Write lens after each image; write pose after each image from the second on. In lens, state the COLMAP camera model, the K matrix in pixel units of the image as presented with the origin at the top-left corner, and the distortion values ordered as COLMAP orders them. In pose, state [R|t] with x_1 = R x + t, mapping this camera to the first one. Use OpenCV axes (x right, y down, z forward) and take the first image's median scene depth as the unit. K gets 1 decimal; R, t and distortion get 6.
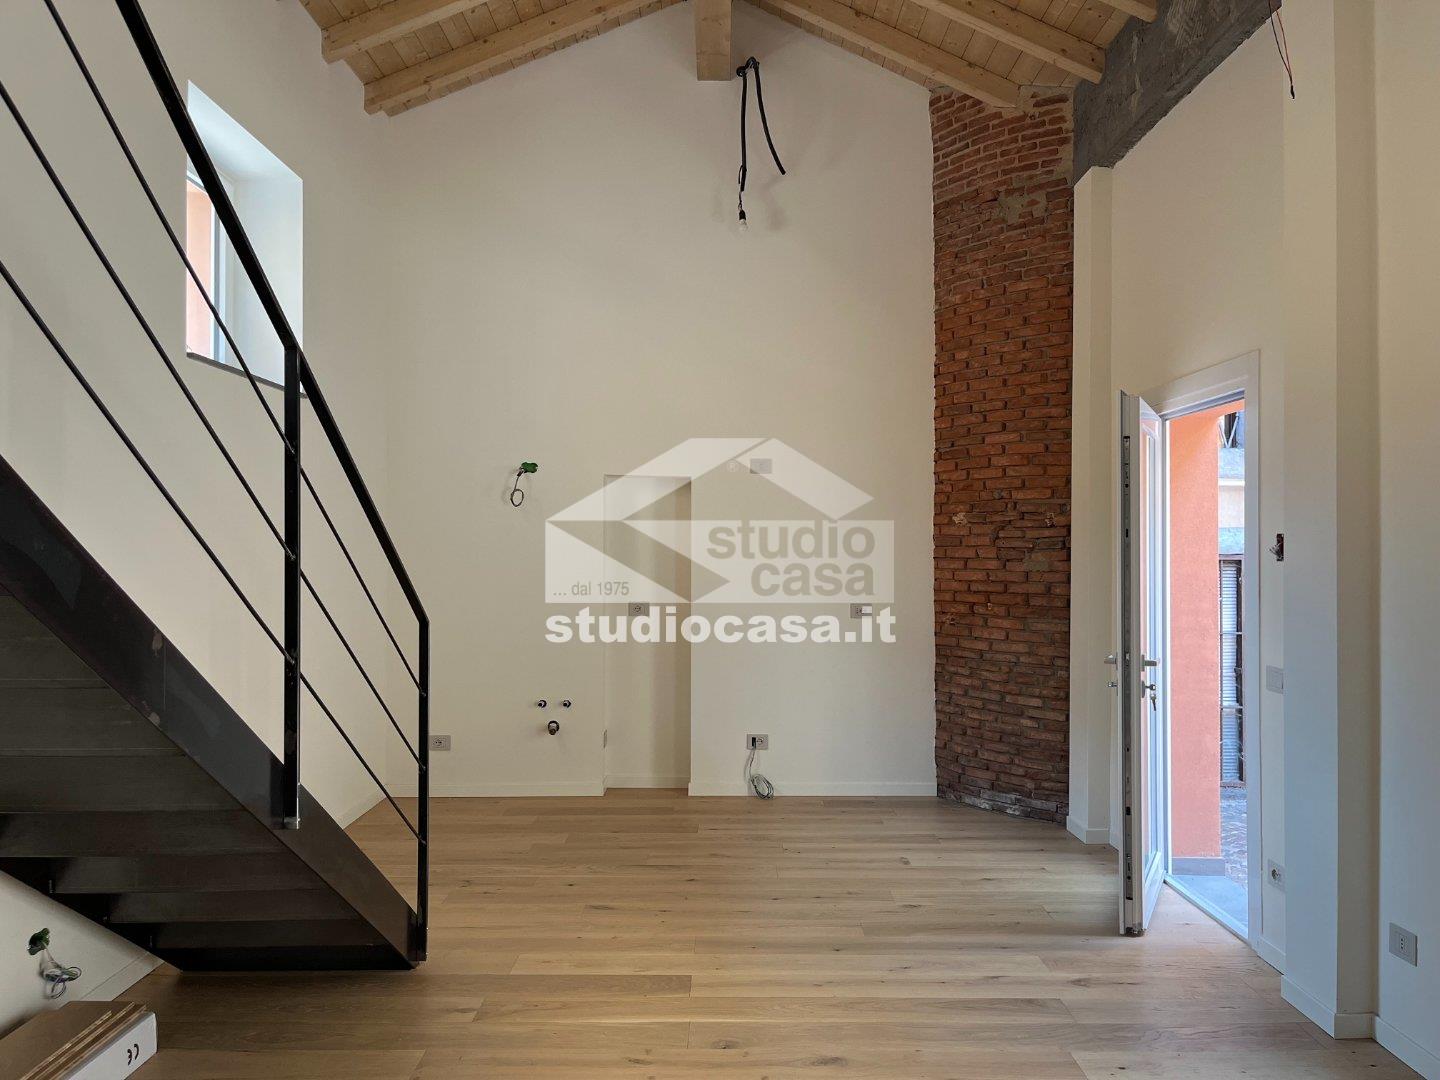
lens RADIAL K [[1104.1, 0, 729.9], [0, 1104.1, 532.3], [0, 0, 1]] dist [0.061668, -0.074476]
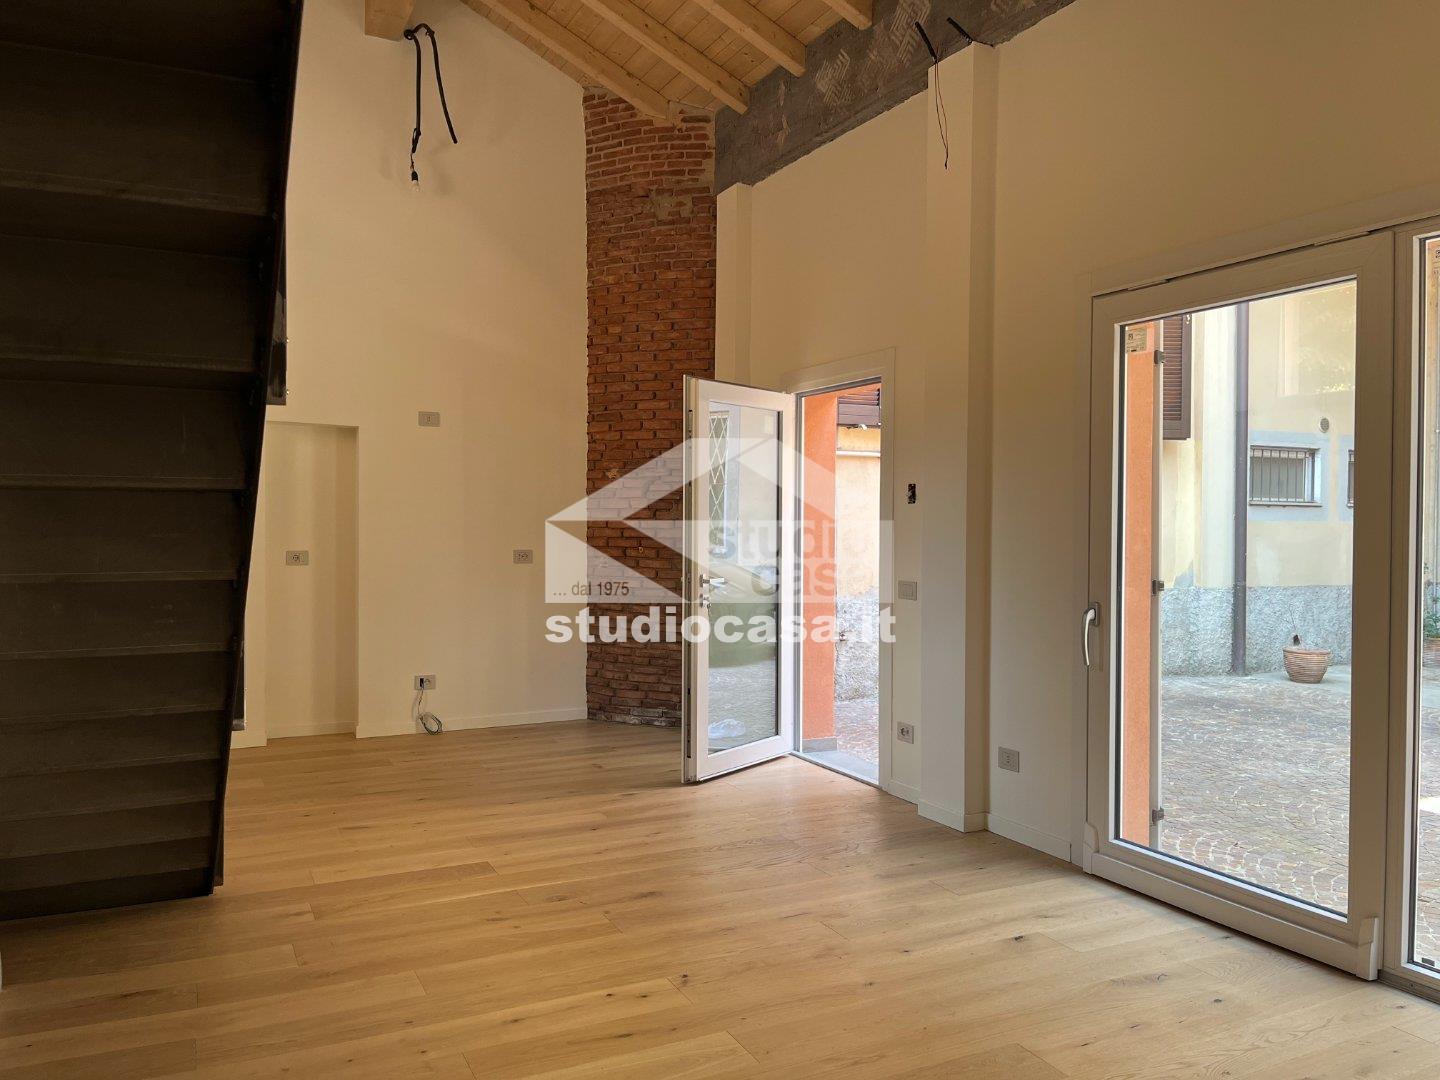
lens RADIAL K [[1104.1, 0, 729.9], [0, 1104.1, 532.3], [0, 0, 1]] dist [0.061668, -0.074476]
pose [[0.895036, -0.001548, 0.445992, -0.199711], [-0.010930, 0.999617, 0.025405, 0.018293], [-0.445861, -0.027613, 0.894676, -0.075634]]
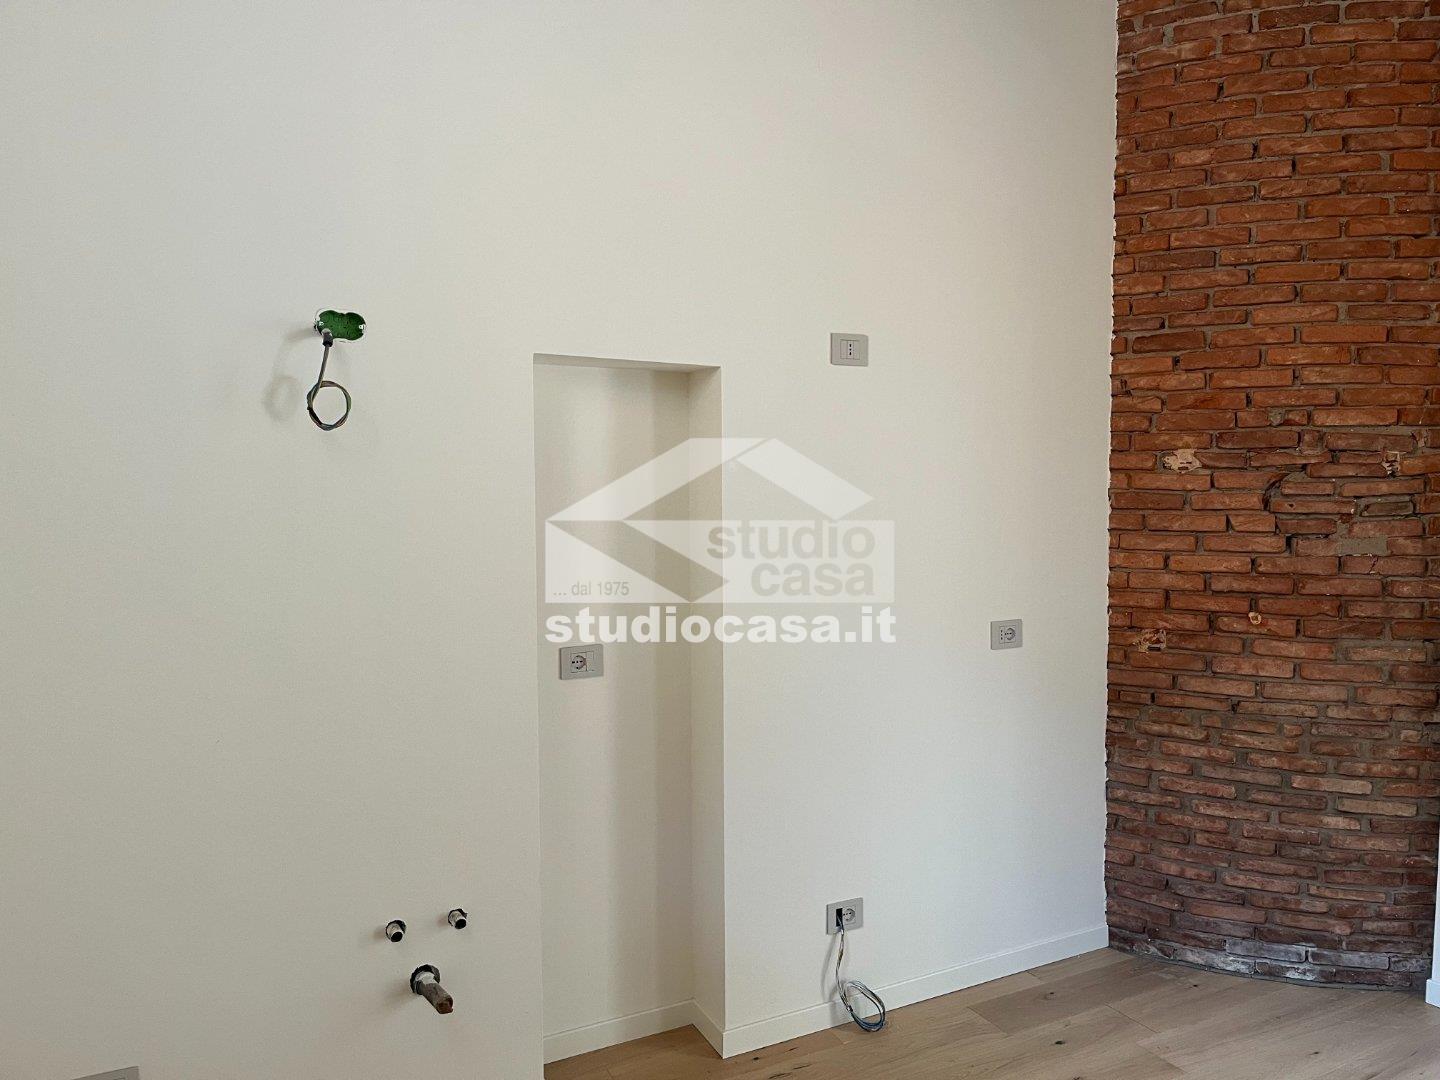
lens RADIAL K [[1093.1, 0, 733.0], [0, 1093.1, 531.2], [0, 0, 1]] dist [0.085284, -0.113017]
pose [[0.879769, -0.032677, 0.474277, -0.262894], [-0.001026, 0.997502, 0.070629, -0.016227], [-0.475401, -0.062624, 0.877538, 0.646269]]
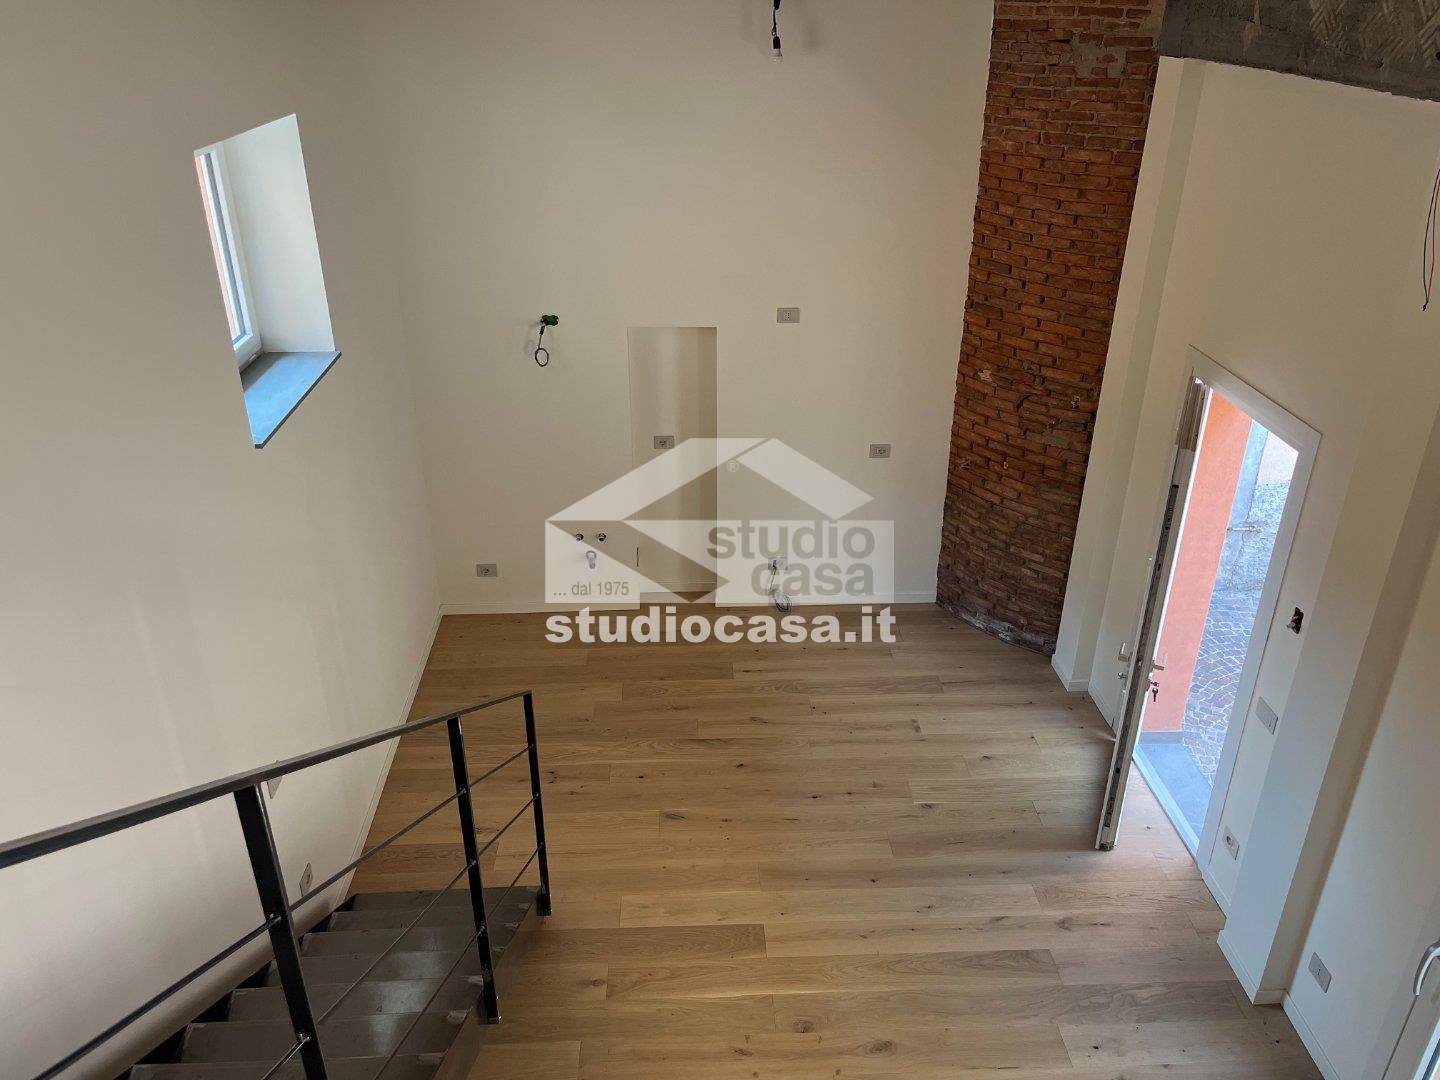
lens RADIAL K [[1104.1, 0, 729.9], [0, 1104.1, 532.3], [0, 0, 1]] dist [0.061668, -0.074476]
pose [[0.998874, -0.019186, 0.043400, -0.074691], [-0.003078, 0.886495, 0.462727, -0.368155], [-0.047351, -0.462340, 0.885438, 0.051581]]
